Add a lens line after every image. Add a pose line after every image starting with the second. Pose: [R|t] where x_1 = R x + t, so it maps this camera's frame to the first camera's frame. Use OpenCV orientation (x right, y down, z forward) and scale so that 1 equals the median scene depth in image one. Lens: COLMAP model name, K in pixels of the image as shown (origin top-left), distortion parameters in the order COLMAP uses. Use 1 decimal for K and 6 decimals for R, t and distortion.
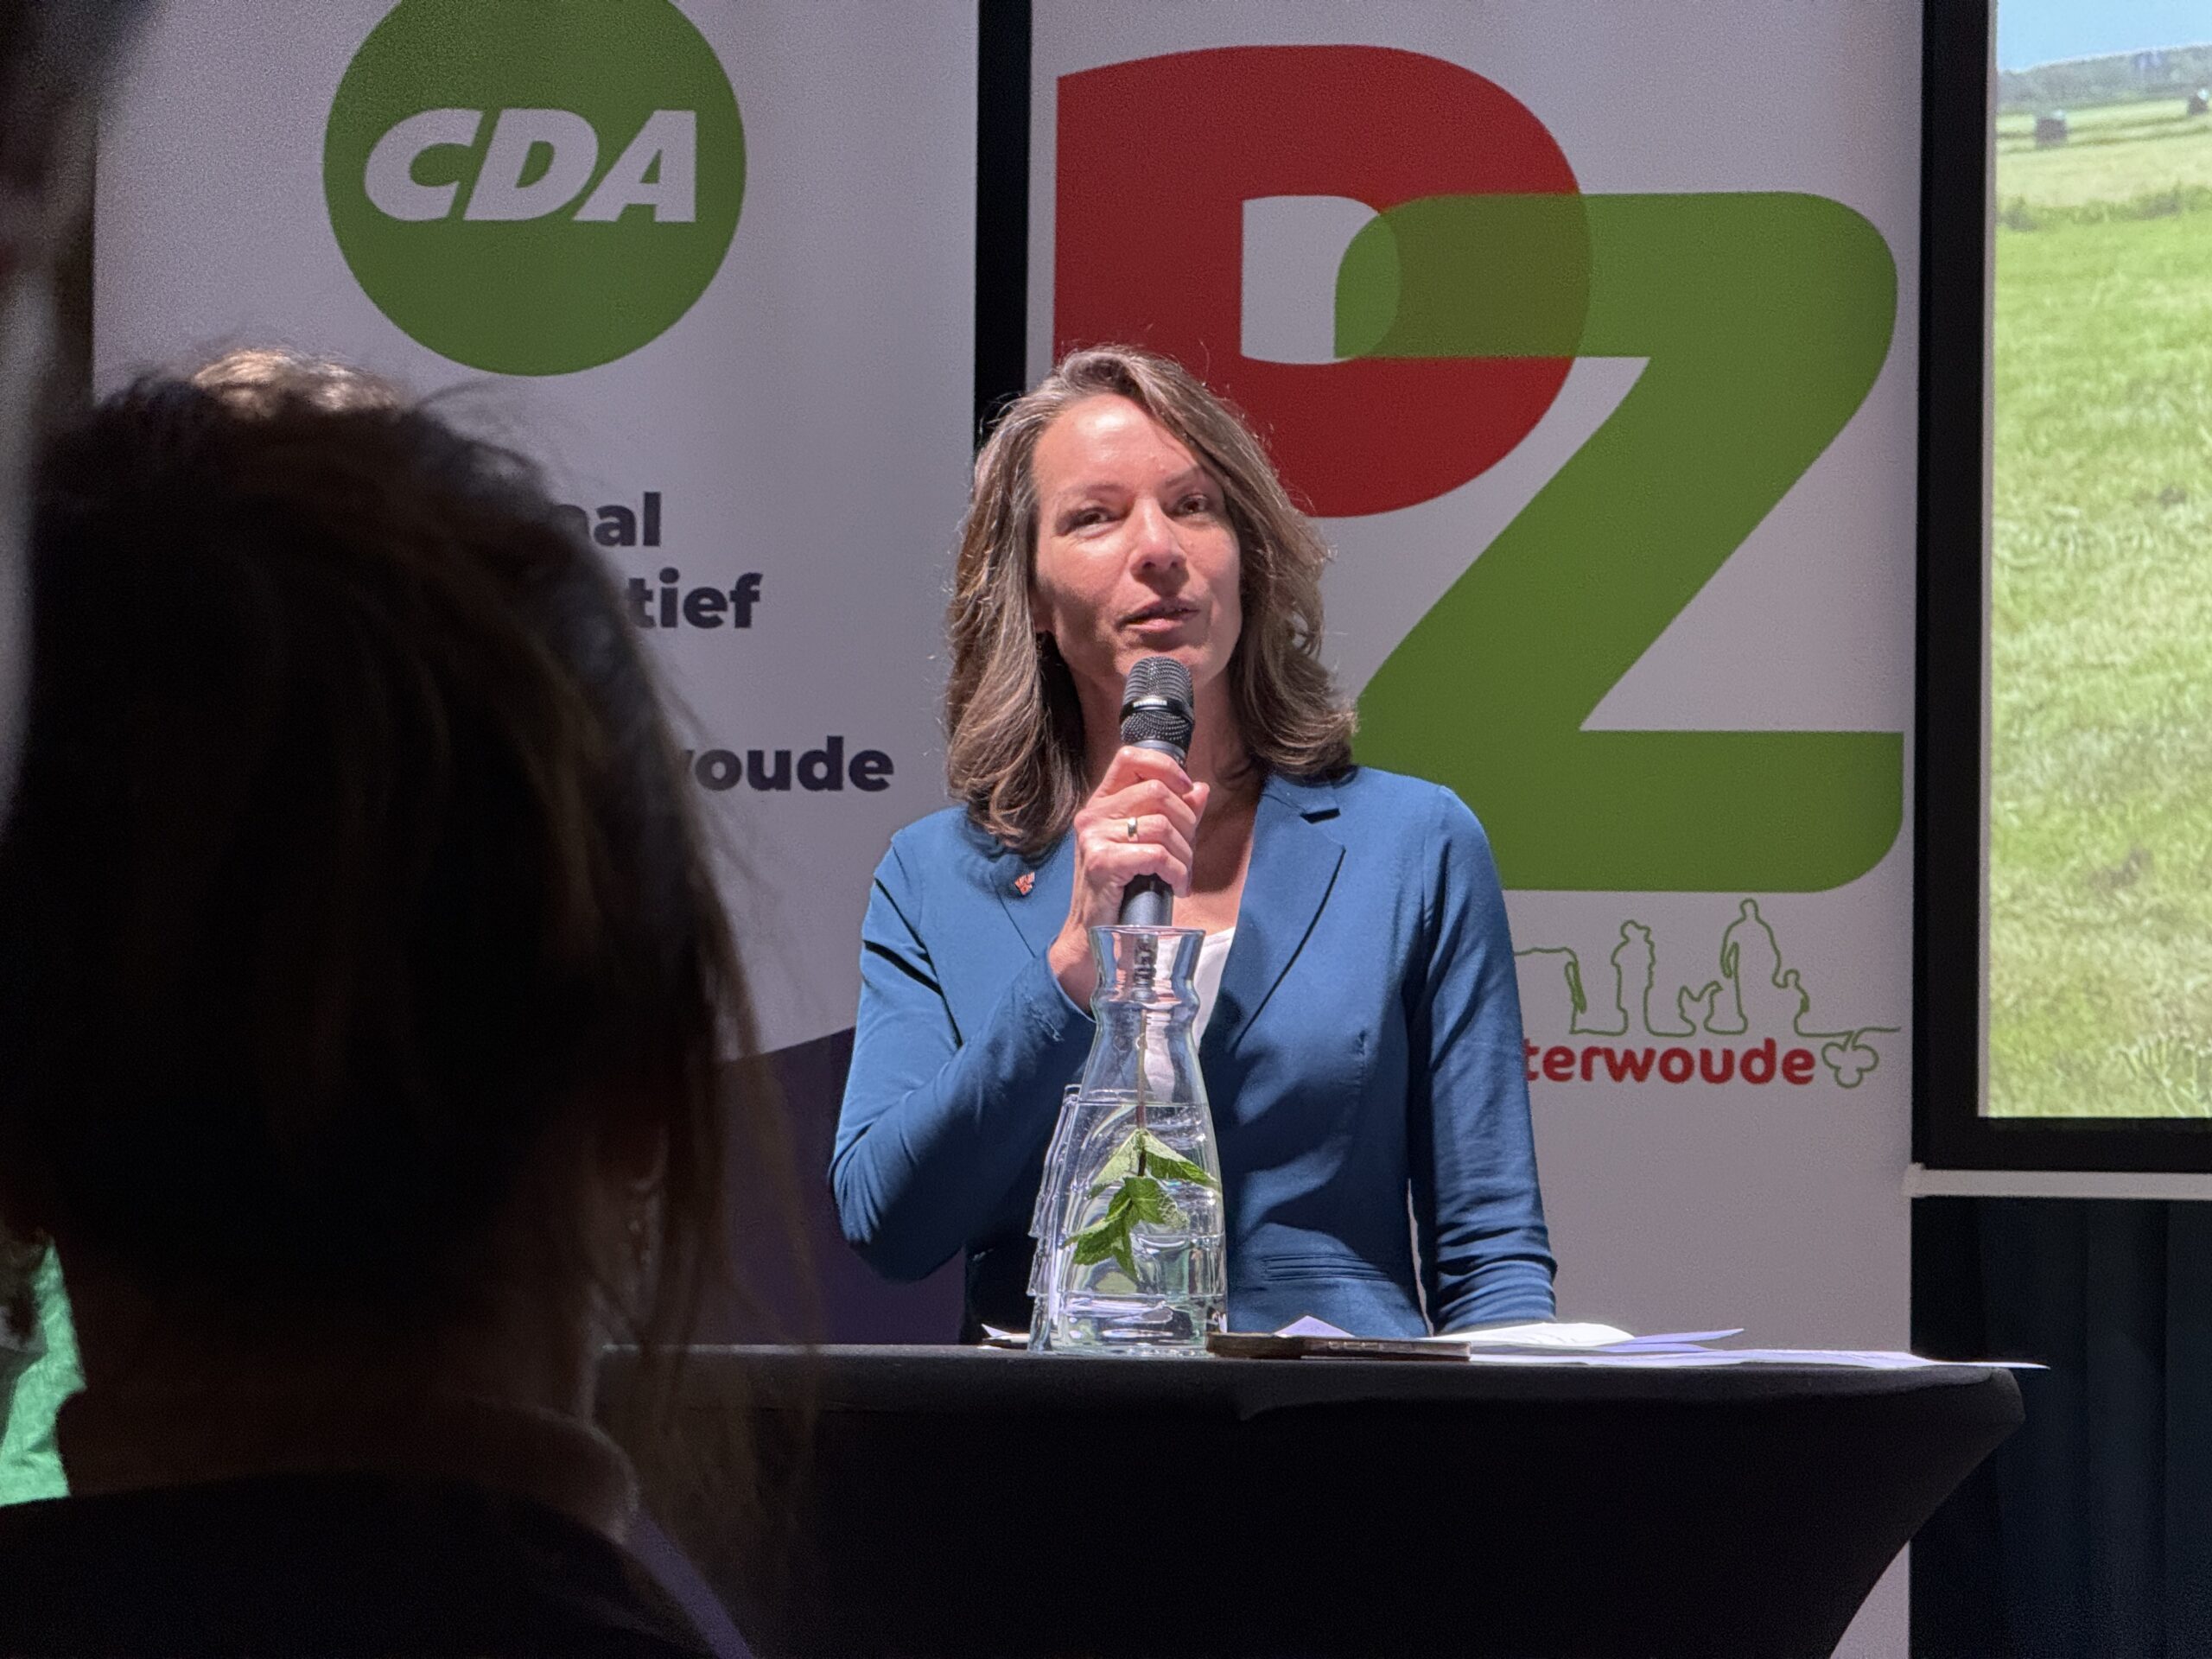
lens RADIAL K [[7712.8, 0, 1109.2], [0, 7712.8, 787.7], [0, 0, 1]] dist [0.225079, 0.000000]
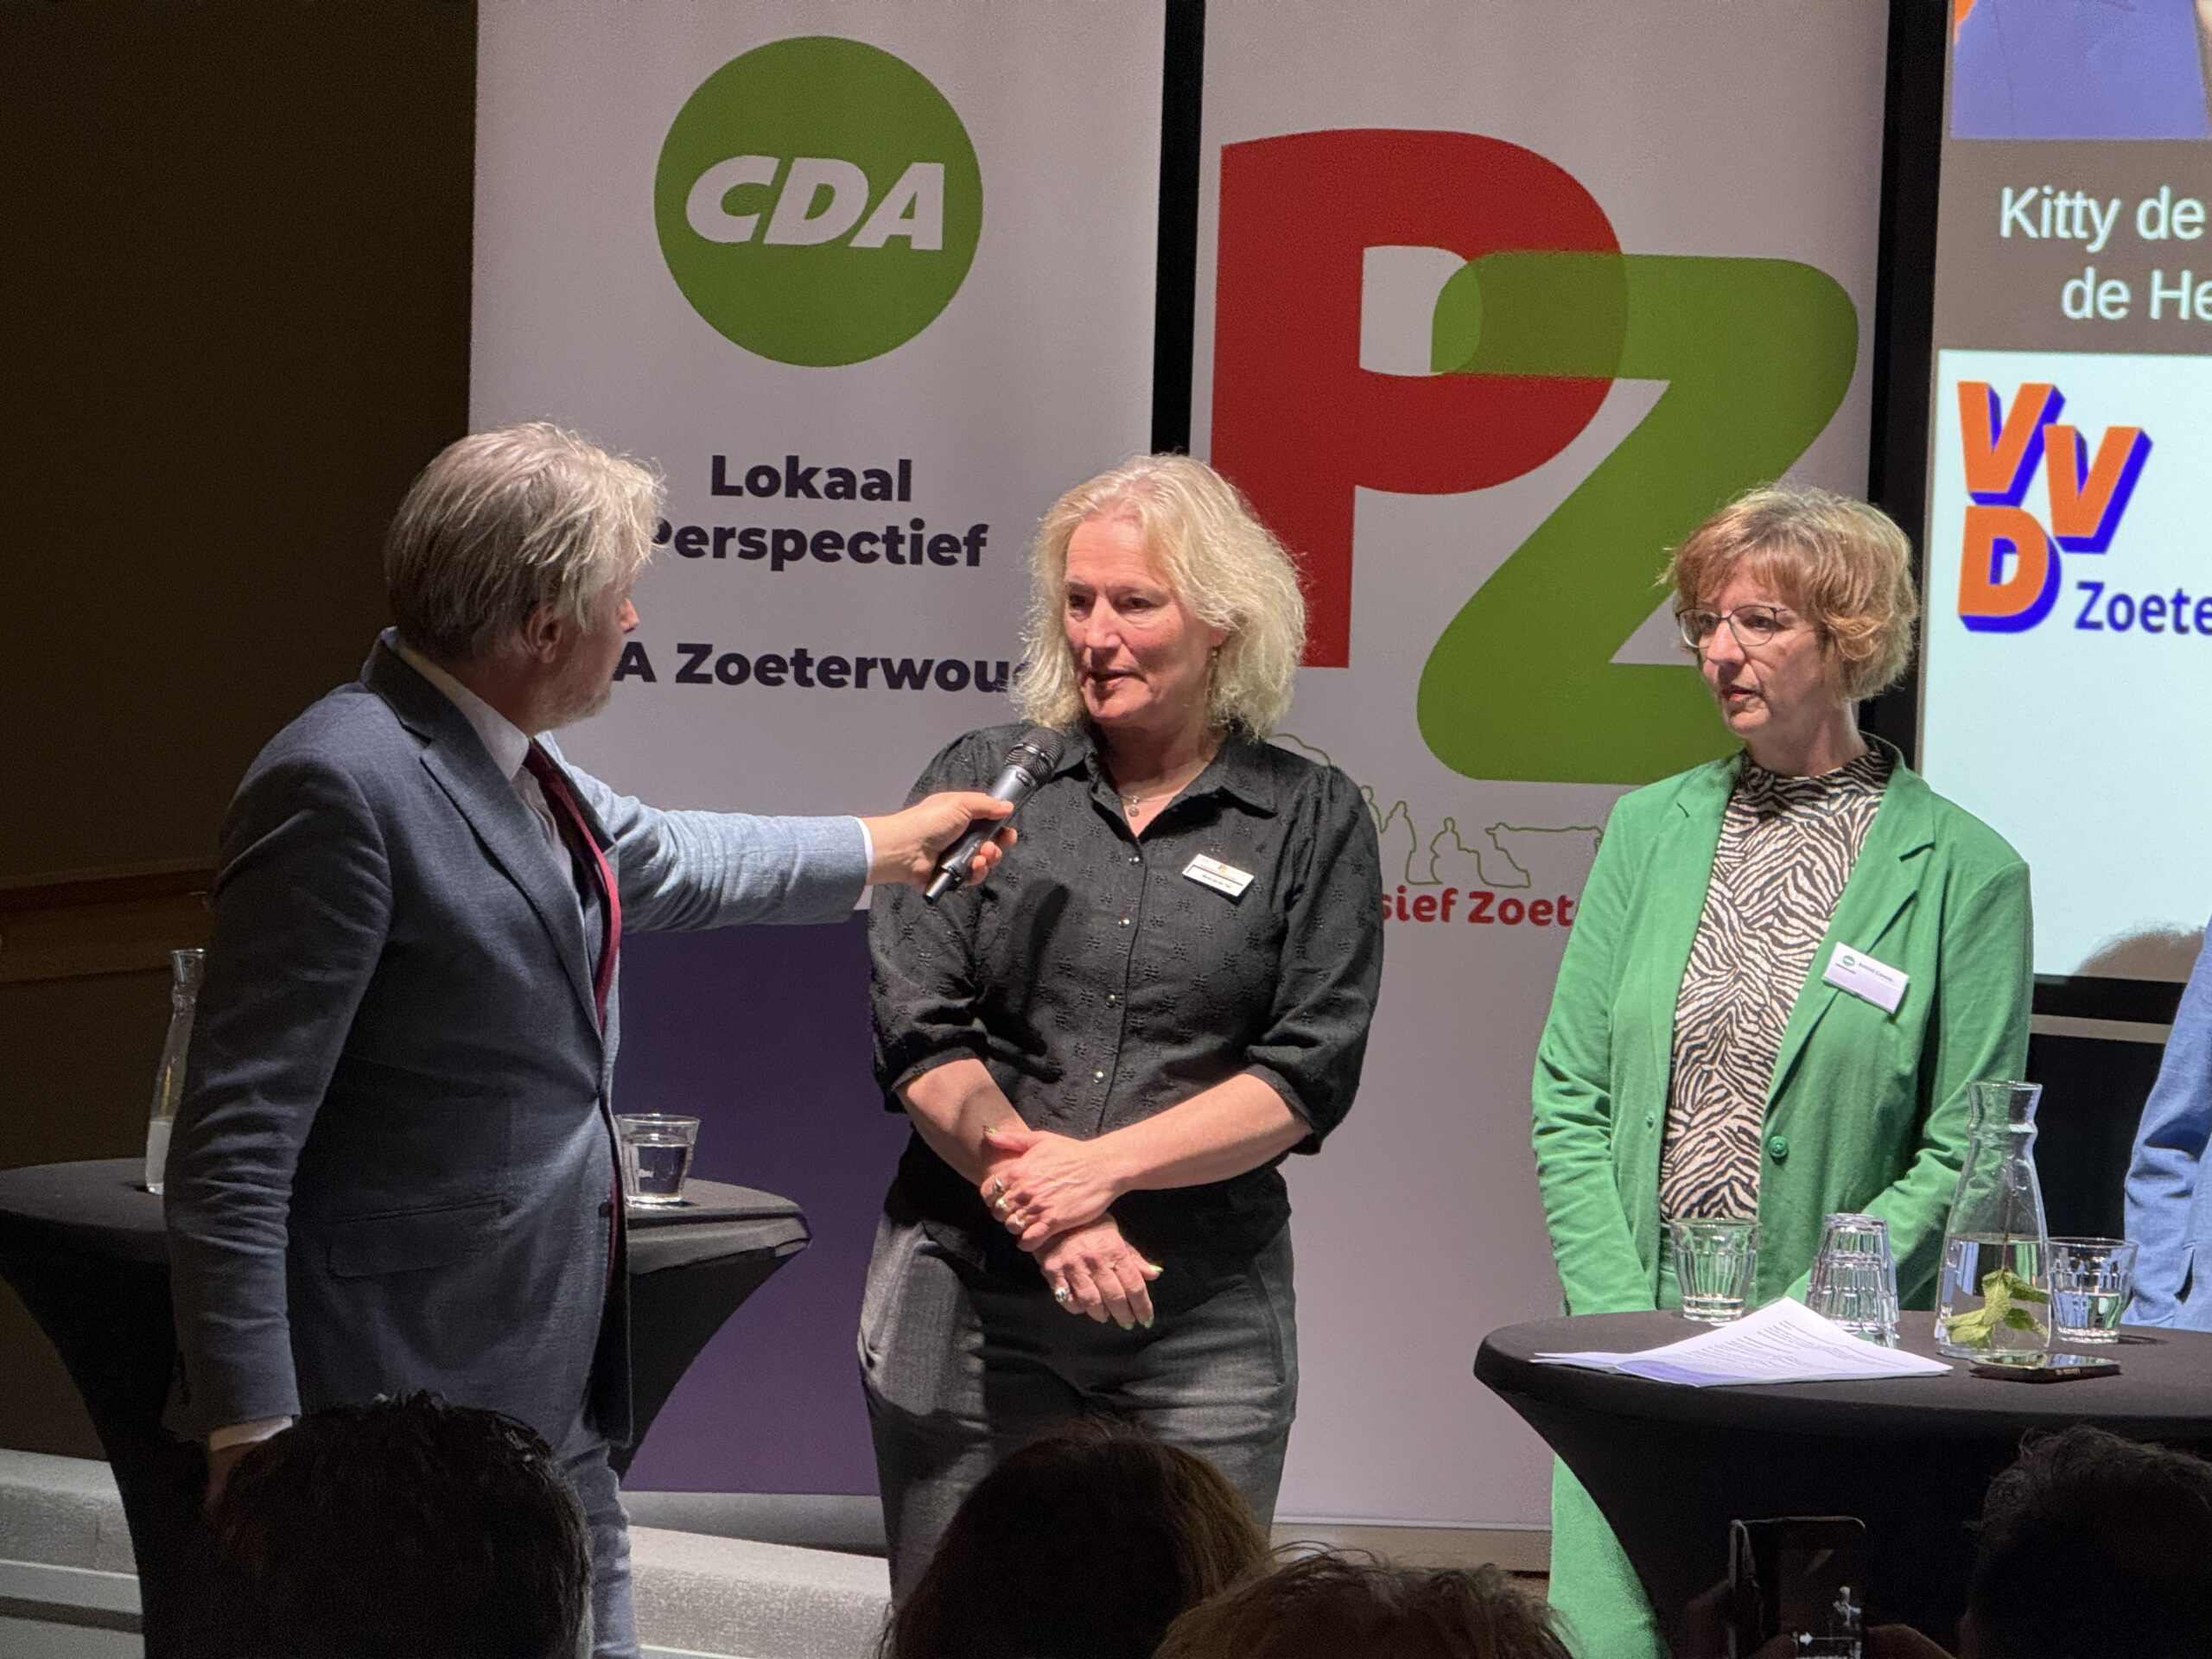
lens RADIAL K [[7712.8, 0, 1116.6], [0, 7712.8, 836.5], [0, 0, 1]] dist [0.225079, 0.000000]
pose [[0.984884, 0.014153, 0.172634, -0.247136], [-0.030976, 0.994981, 0.095150, -0.099713], [-0.170421, -0.099059, 0.980379, -0.282896]]
